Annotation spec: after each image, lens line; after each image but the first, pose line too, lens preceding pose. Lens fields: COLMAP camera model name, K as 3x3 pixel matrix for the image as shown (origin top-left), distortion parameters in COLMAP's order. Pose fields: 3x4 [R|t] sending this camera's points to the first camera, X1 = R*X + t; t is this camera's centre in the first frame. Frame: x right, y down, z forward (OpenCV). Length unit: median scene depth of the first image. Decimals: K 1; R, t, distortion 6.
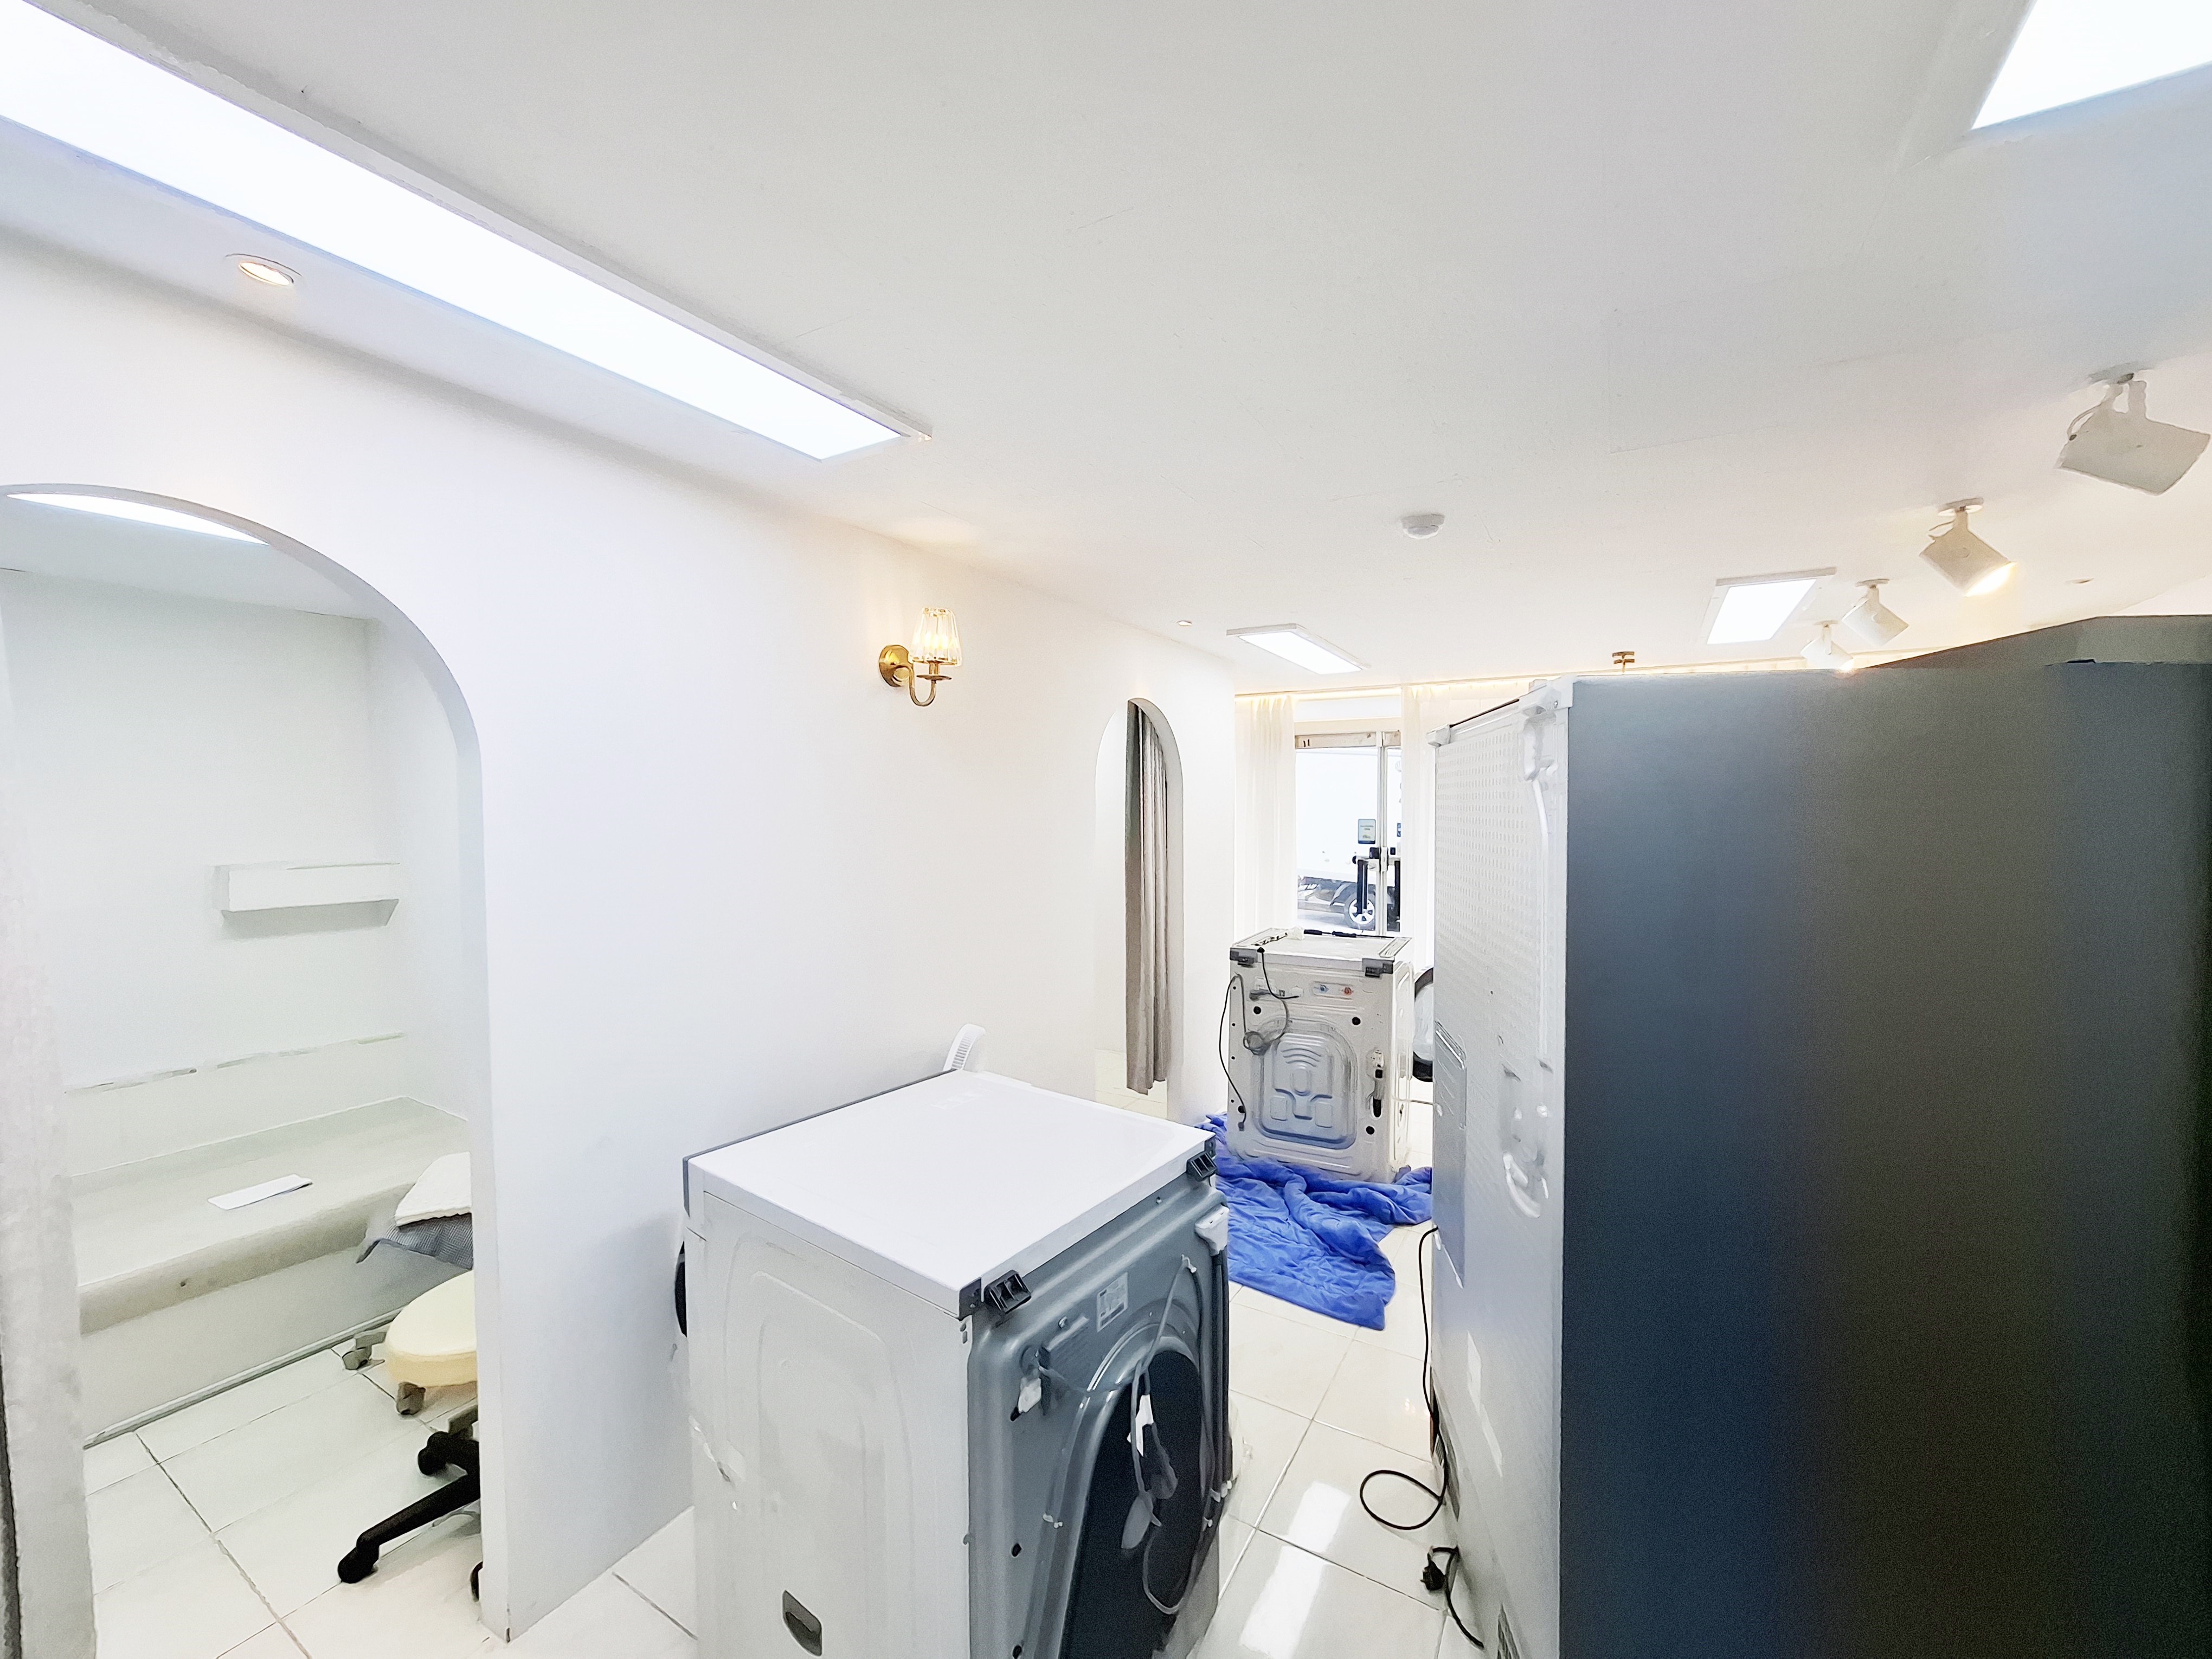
lens RADIAL K [[882.7, 0, 1112.1], [0, 882.7, 820.5], [0, 0, 1]] dist [0.008991, 0.000213]
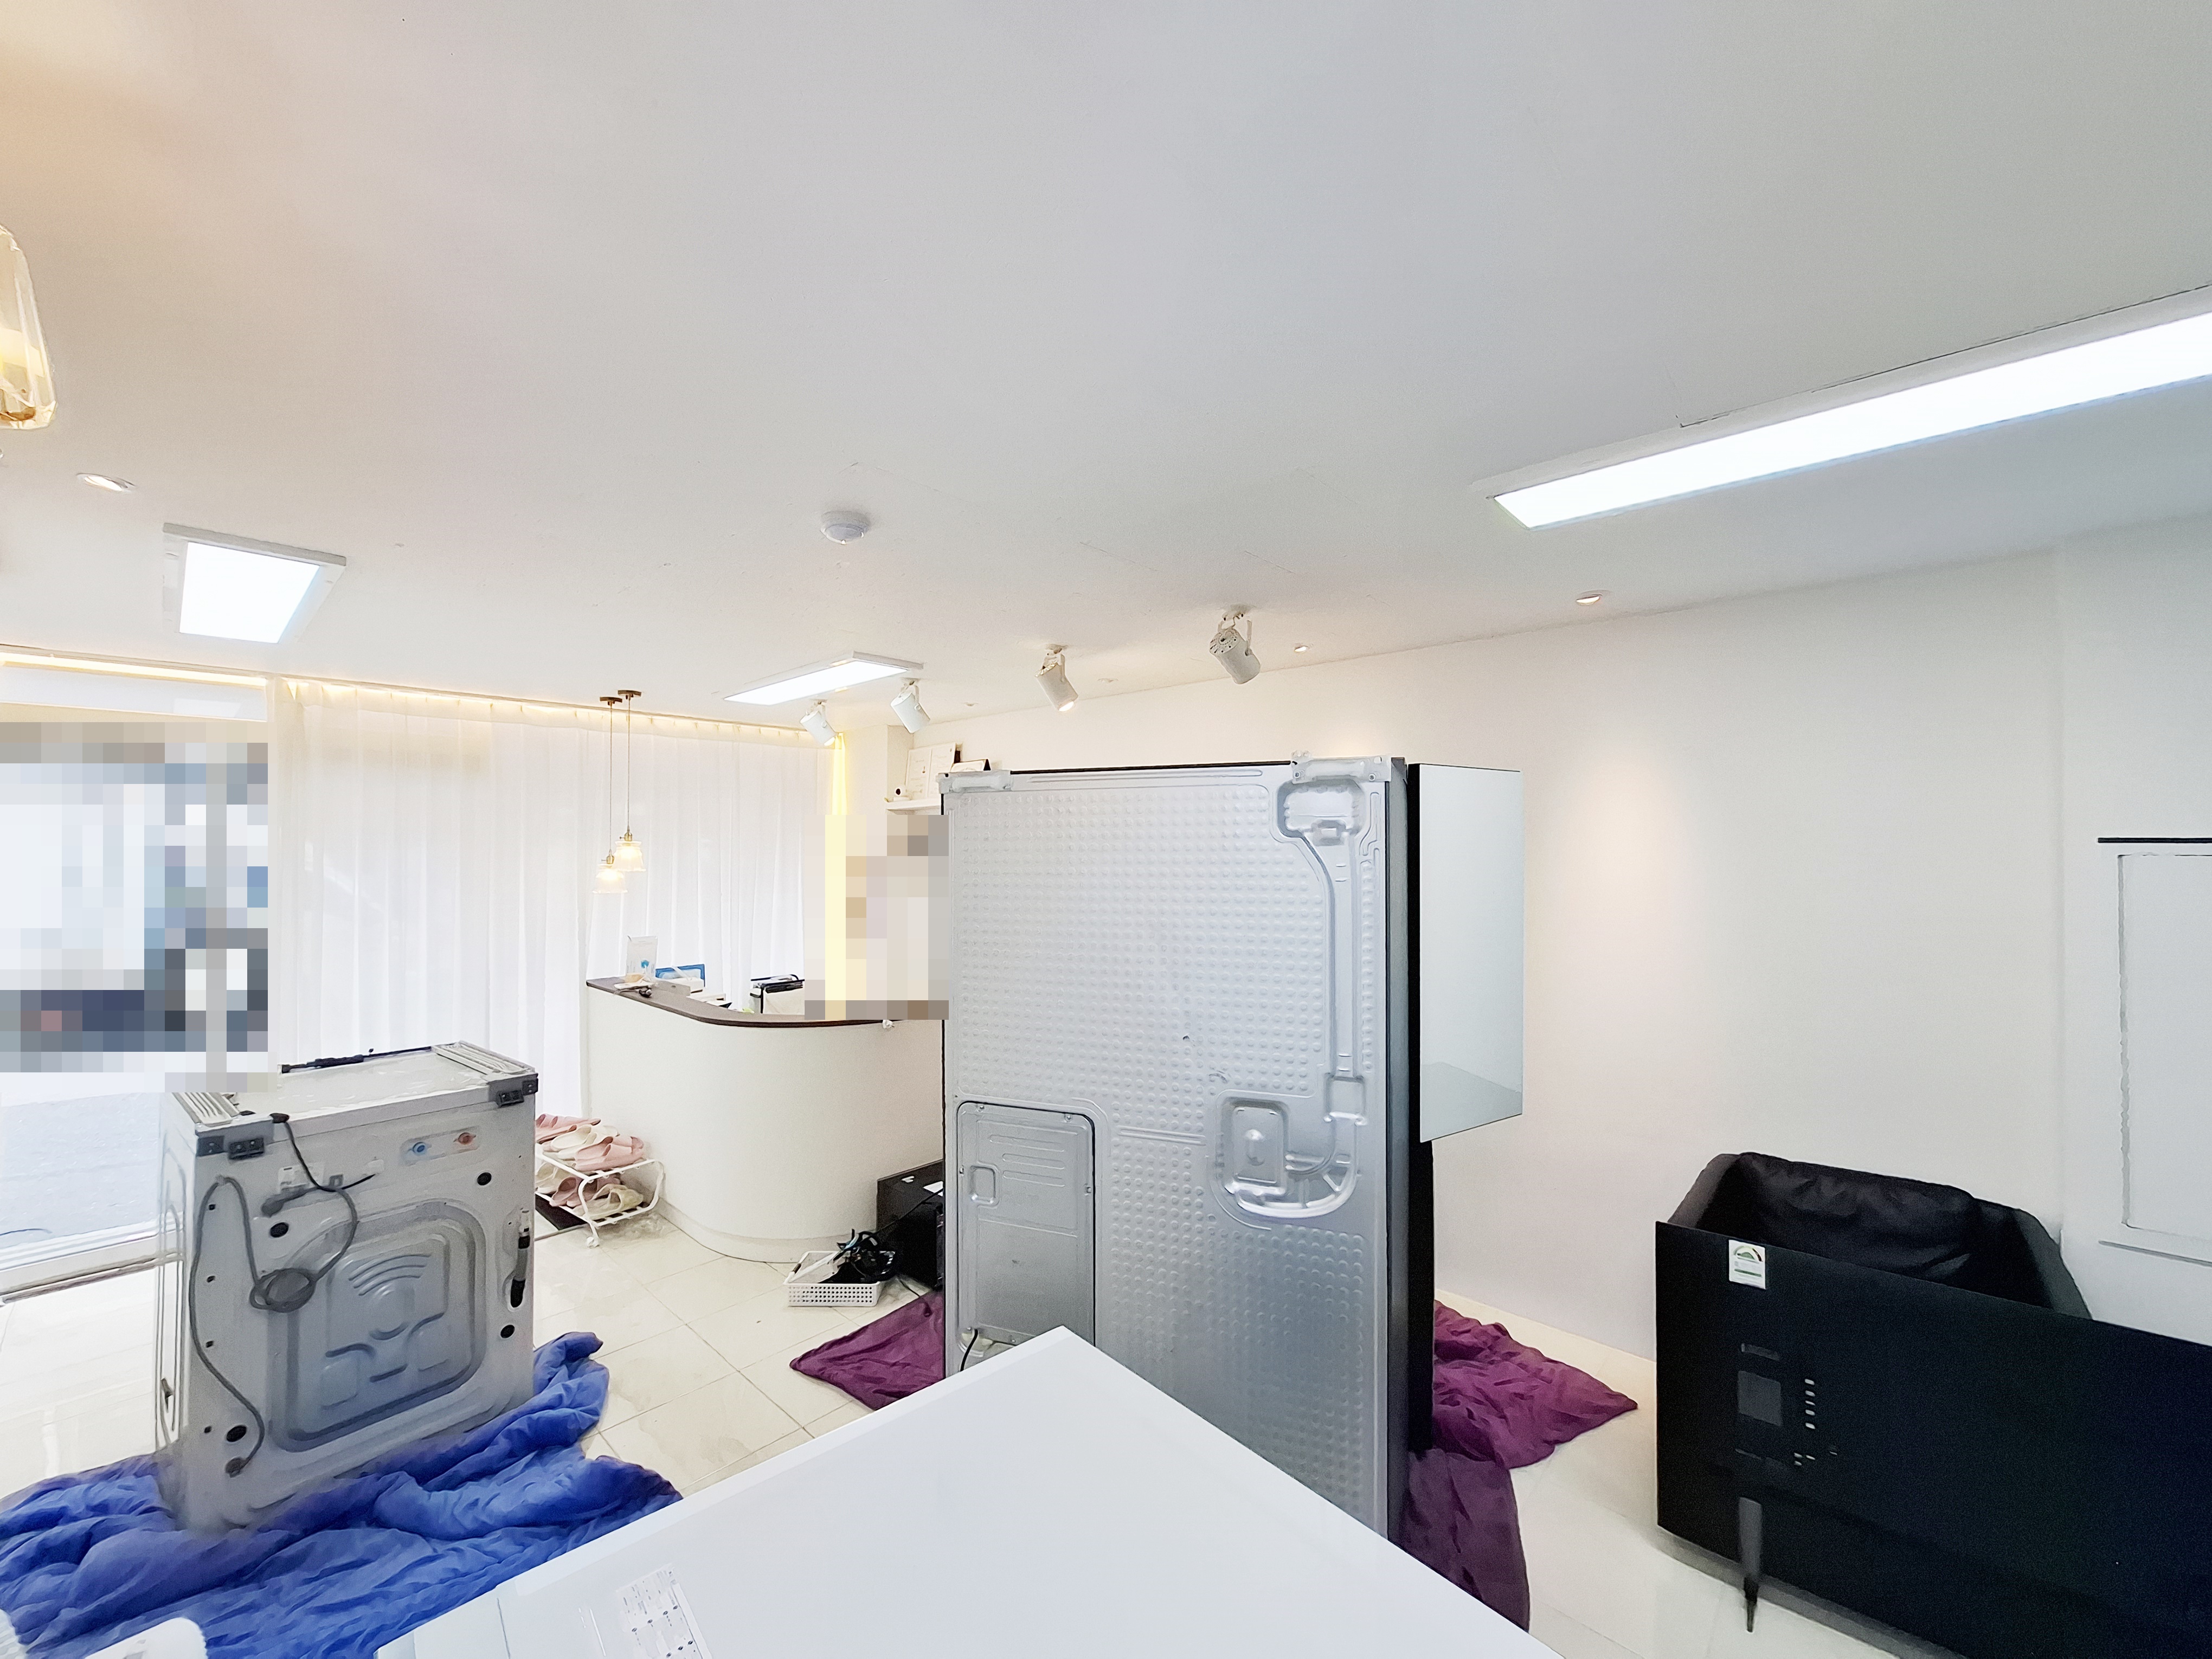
lens RADIAL K [[882.7, 0, 1111.4], [0, 882.7, 842.5], [0, 0, 1]] dist [0.008991, 0.000213]
pose [[0.212370, 0.009787, 0.977140, -0.277574], [0.023027, 0.999622, -0.015017, -0.006445], [-0.976918, 0.025690, 0.212064, 0.380371]]
